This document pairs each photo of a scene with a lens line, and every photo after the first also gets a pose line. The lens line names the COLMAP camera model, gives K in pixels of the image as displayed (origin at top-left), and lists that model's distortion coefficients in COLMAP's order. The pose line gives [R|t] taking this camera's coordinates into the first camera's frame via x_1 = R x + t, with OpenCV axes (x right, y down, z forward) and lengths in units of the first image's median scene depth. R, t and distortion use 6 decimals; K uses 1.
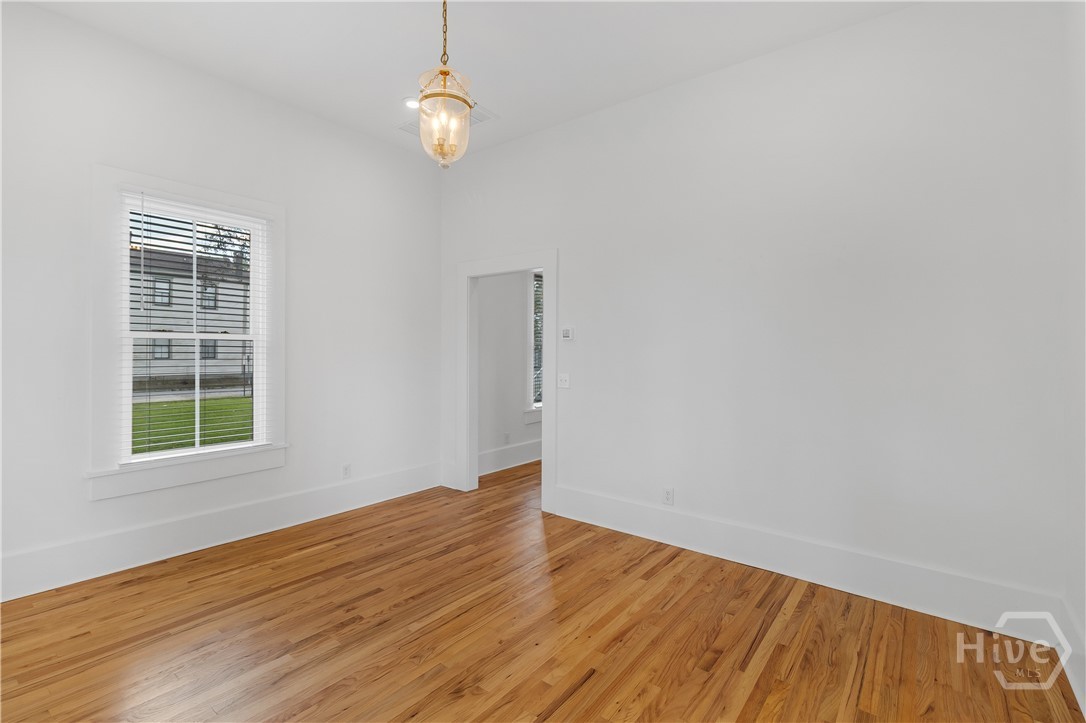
lens RADIAL K [[500.5, 0, 537.2], [0, 500.5, 348.2], [0, 0, 1]] dist [0.001247, -0.000037]
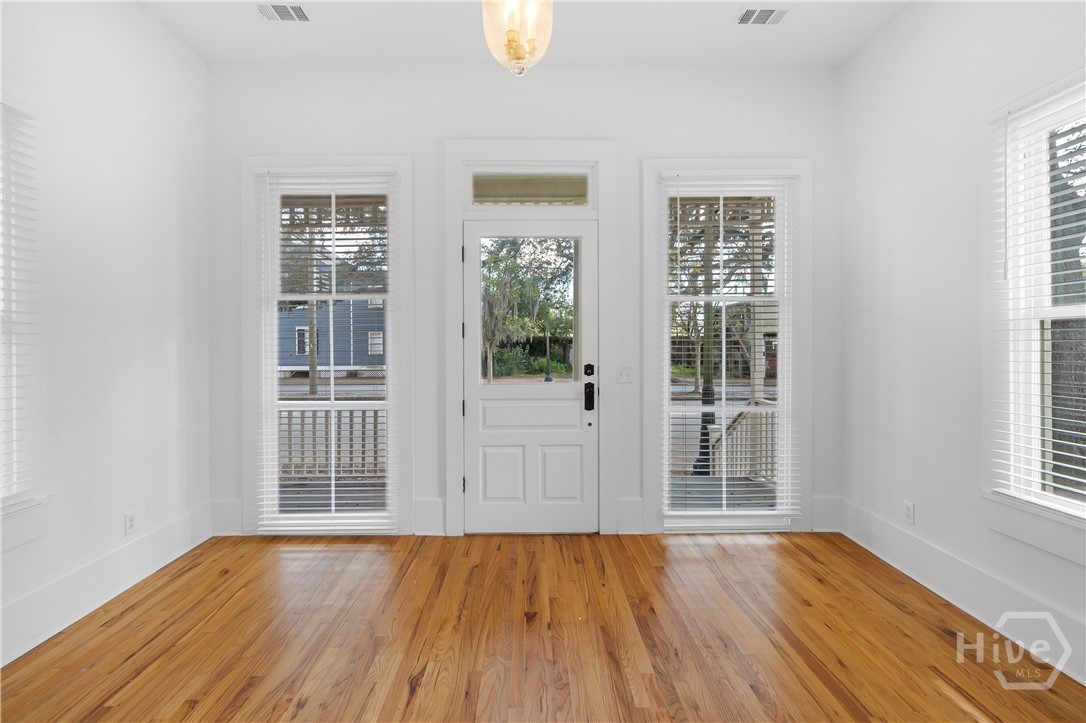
lens RADIAL K [[500.5, 0, 537.2], [0, 500.5, 348.2], [0, 0, 1]] dist [0.001247, -0.000037]
pose [[-0.780458, 0.002803, -0.625202, 0.190300], [0.006345, 0.999974, -0.003437, 0.019158], [0.625176, -0.006649, -0.780455, 1.288284]]
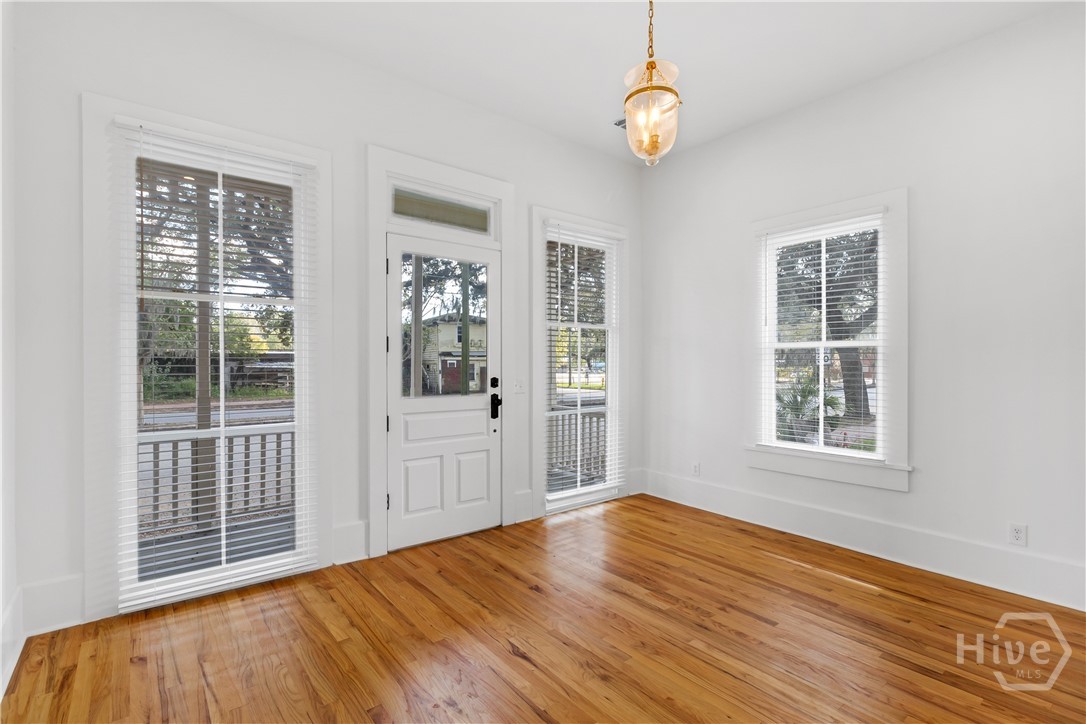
lens RADIAL K [[508.7, 0, 538.2], [0, 508.7, 367.8], [0, 0, 1]] dist [0.003806, 0.000049]
pose [[-0.236384, 0.003629, -0.971653, 0.684972], [0.006007, 0.999979, 0.002273, 0.025771], [0.971641, -0.005299, -0.236401, 0.842067]]
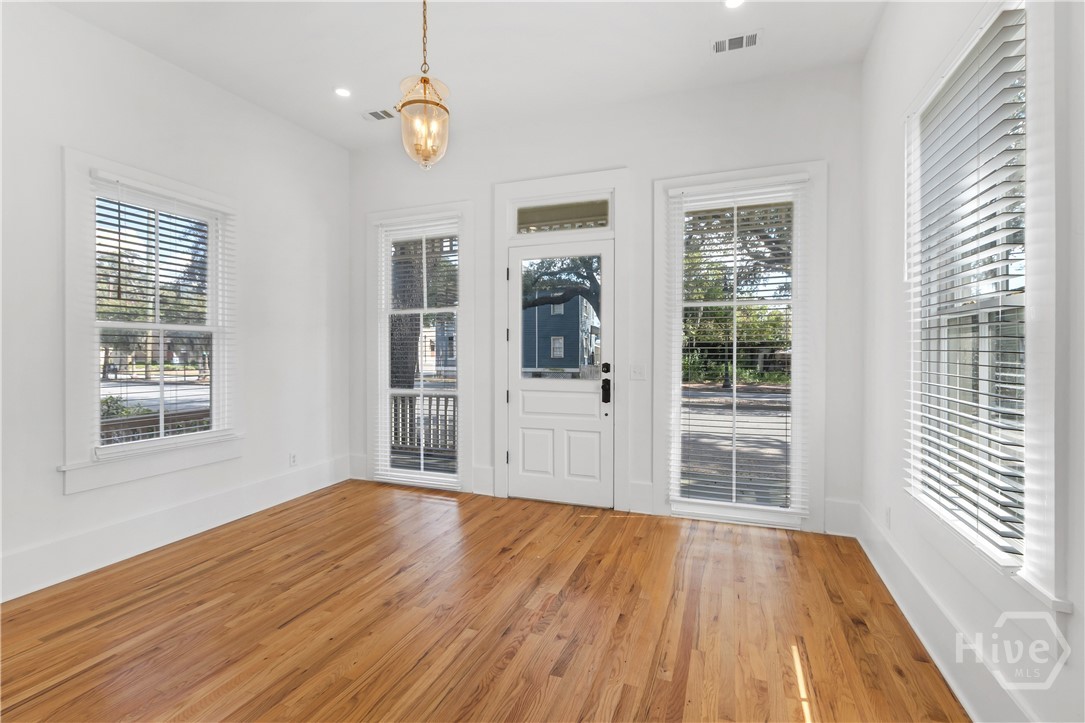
lens RADIAL K [[498.3, 0, 538.7], [0, 498.3, 353.1], [0, 0, 1]] dist [-0.000126, 0.000081]
pose [[-0.956329, -0.001689, -0.292286, -0.087338], [-0.000417, 0.999990, -0.004416, 0.033769], [0.292291, -0.004101, -0.956321, 1.733095]]
